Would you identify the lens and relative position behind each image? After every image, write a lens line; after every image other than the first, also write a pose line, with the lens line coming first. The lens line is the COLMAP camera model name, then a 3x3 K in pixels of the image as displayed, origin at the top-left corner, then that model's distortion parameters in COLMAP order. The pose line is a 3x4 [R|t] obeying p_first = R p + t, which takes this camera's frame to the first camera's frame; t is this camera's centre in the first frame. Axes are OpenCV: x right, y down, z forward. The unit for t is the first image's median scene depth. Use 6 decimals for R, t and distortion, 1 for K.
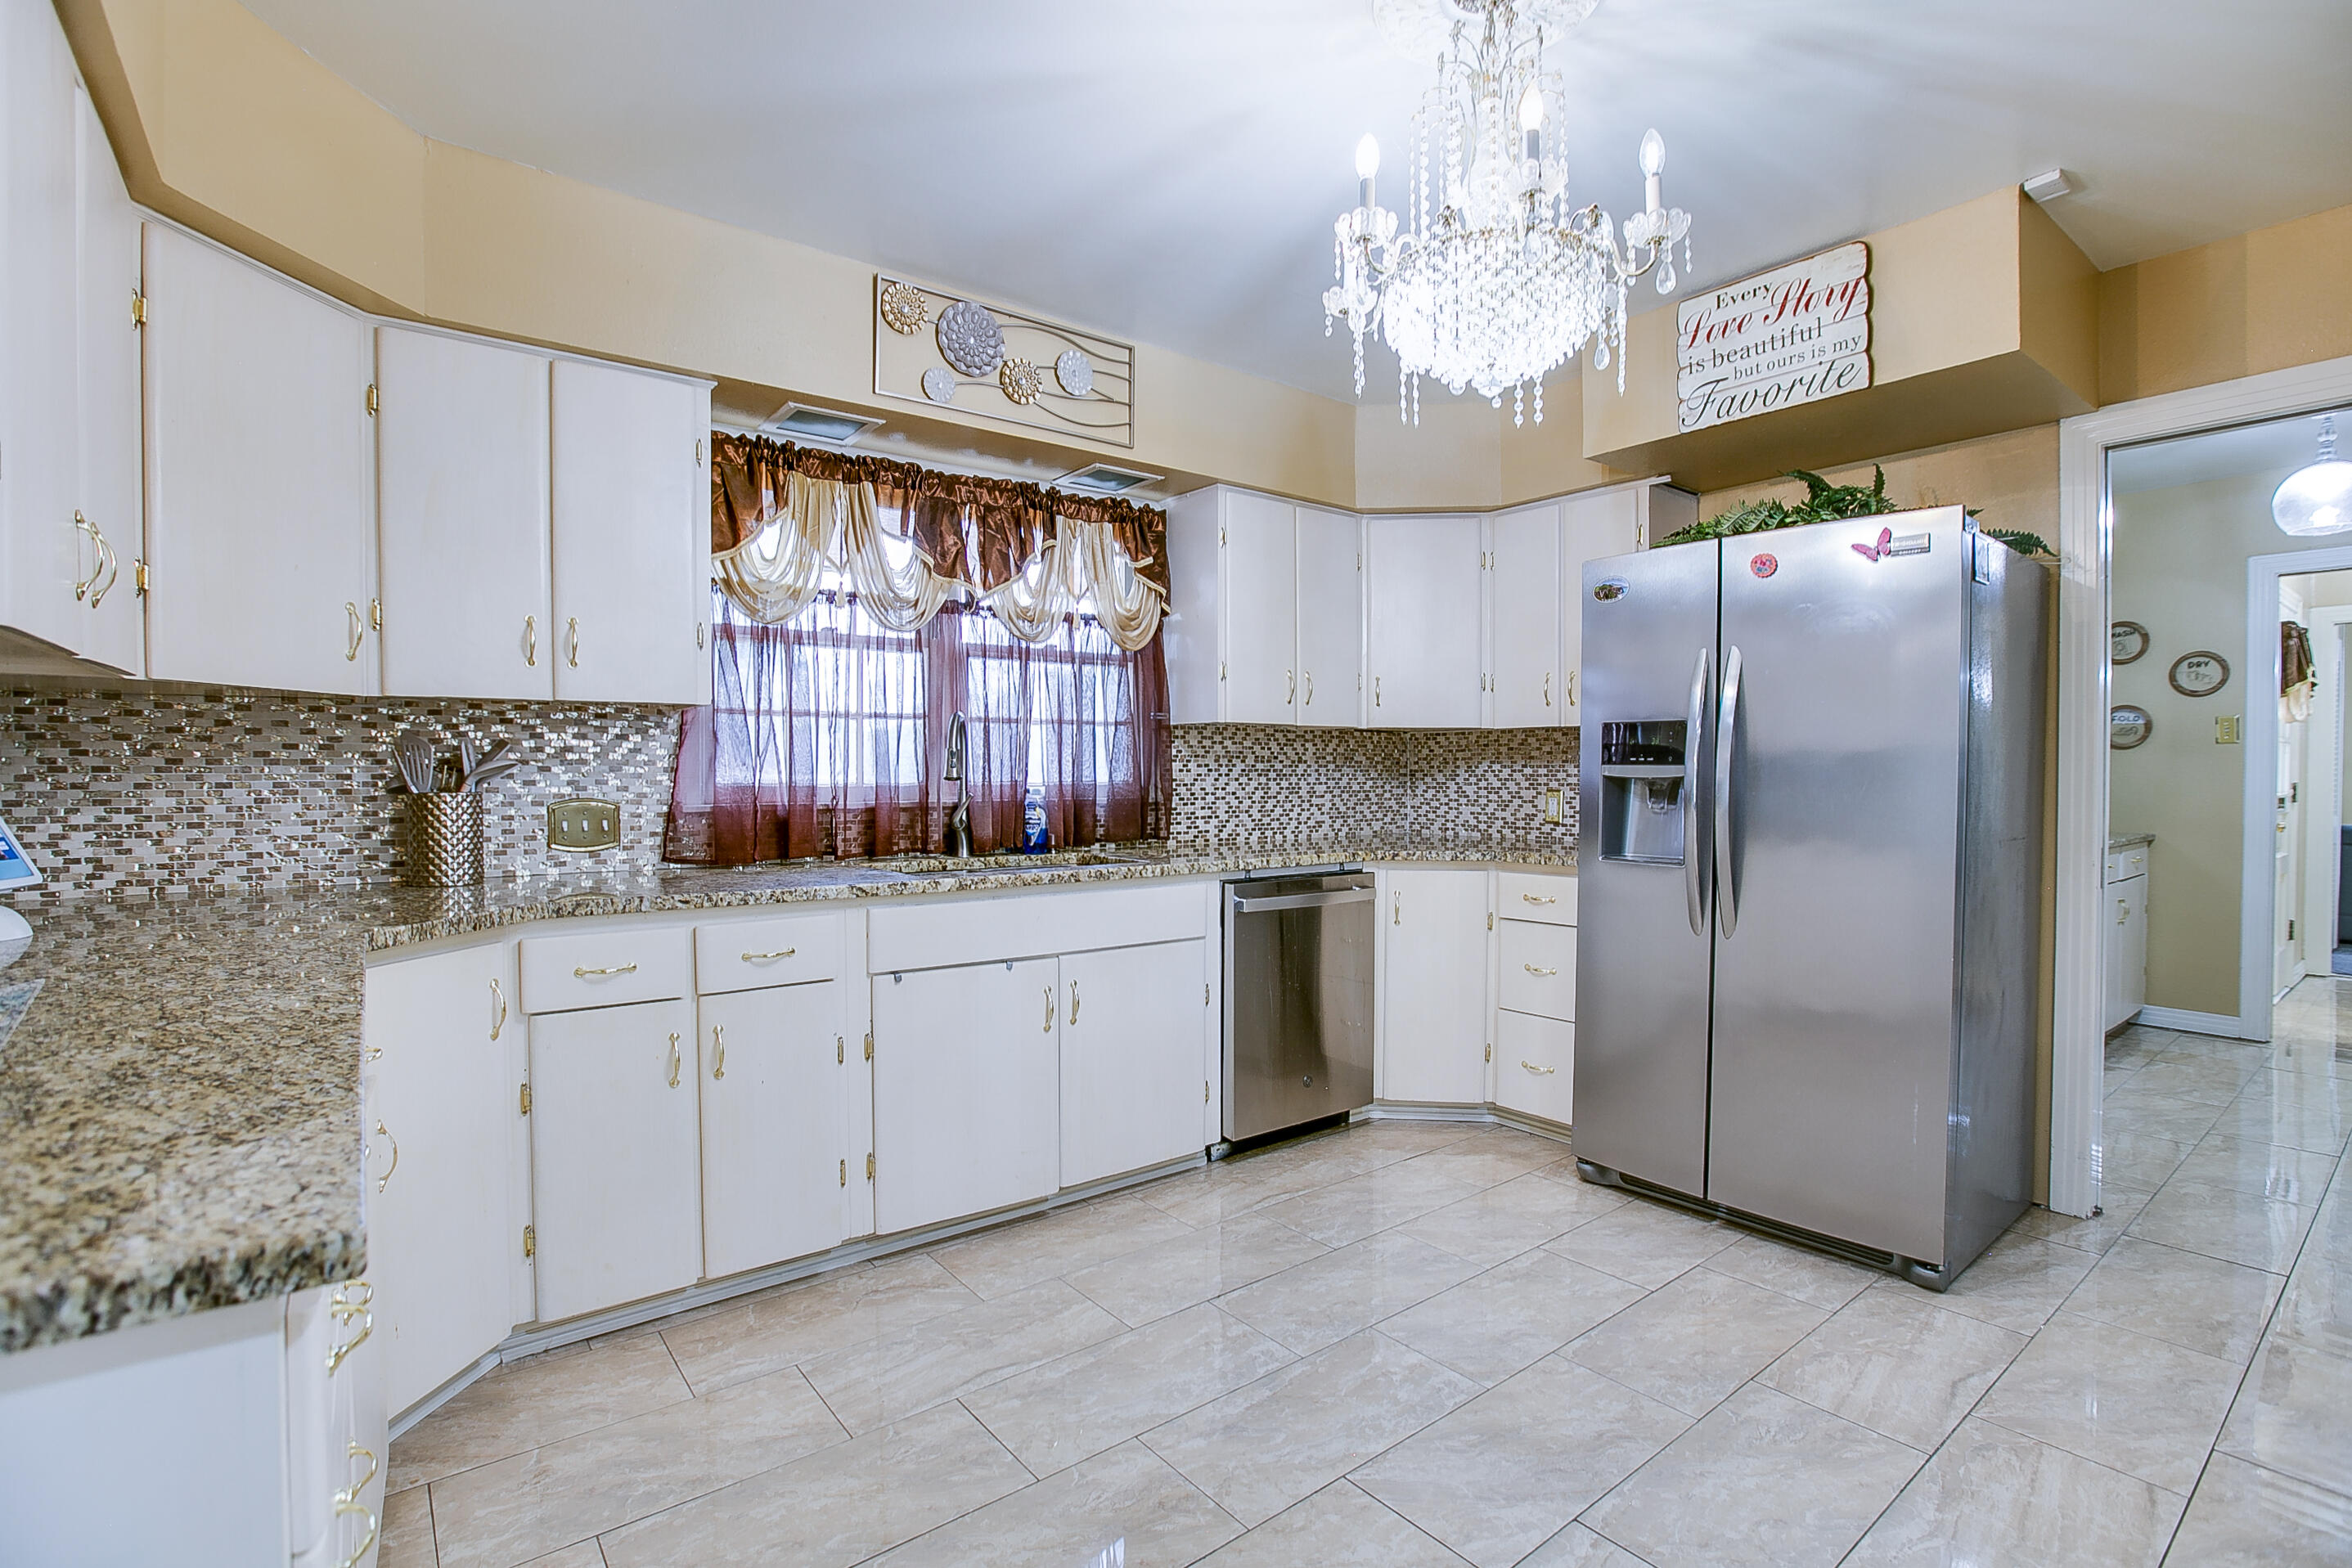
lens RADIAL K [[1082.0, 0, 1176.0], [0, 1082.0, 784.0], [0, 0, 1]] dist [-0.047202, 0.000241]
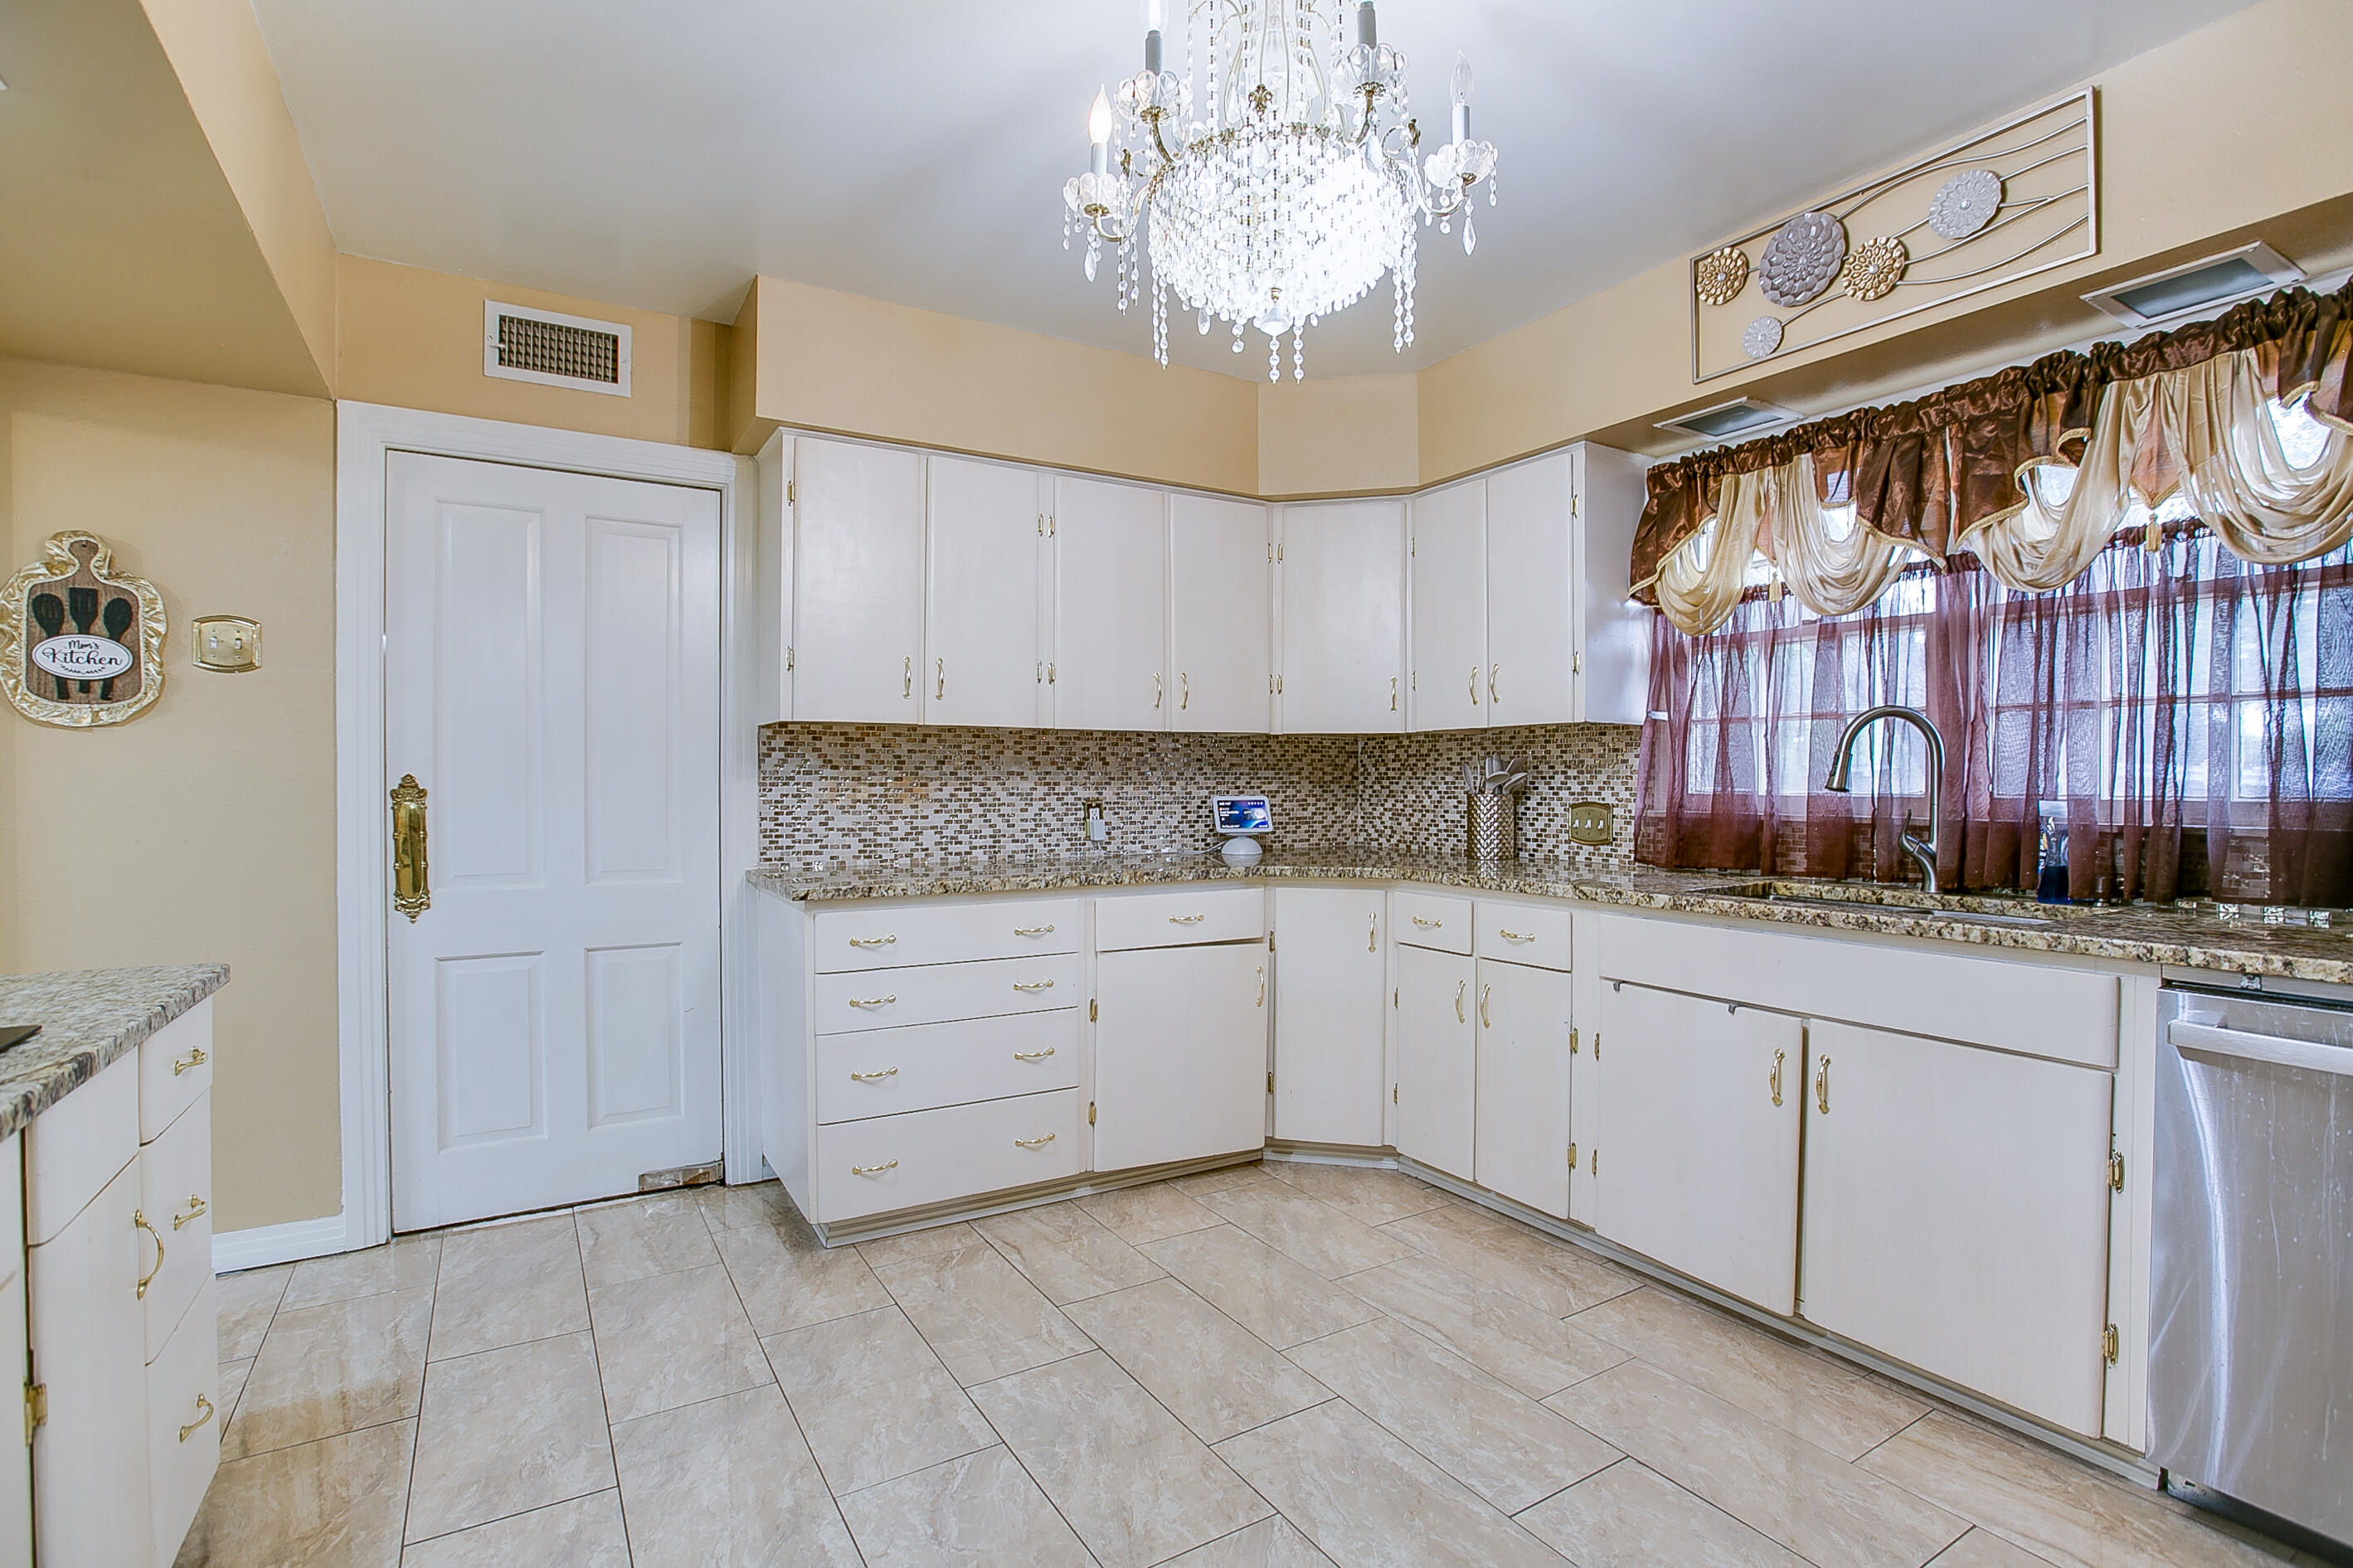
lens RADIAL K [[1105.1, 0, 1176.5], [0, 1105.1, 784.0], [0, 0, 1]] dist [-0.025876, 0.000157]
pose [[-0.110039, 0.003376, -0.993922, 0.728550], [-0.014828, 0.999877, 0.005038, -0.006067], [0.993817, 0.015292, -0.109975, 0.639790]]
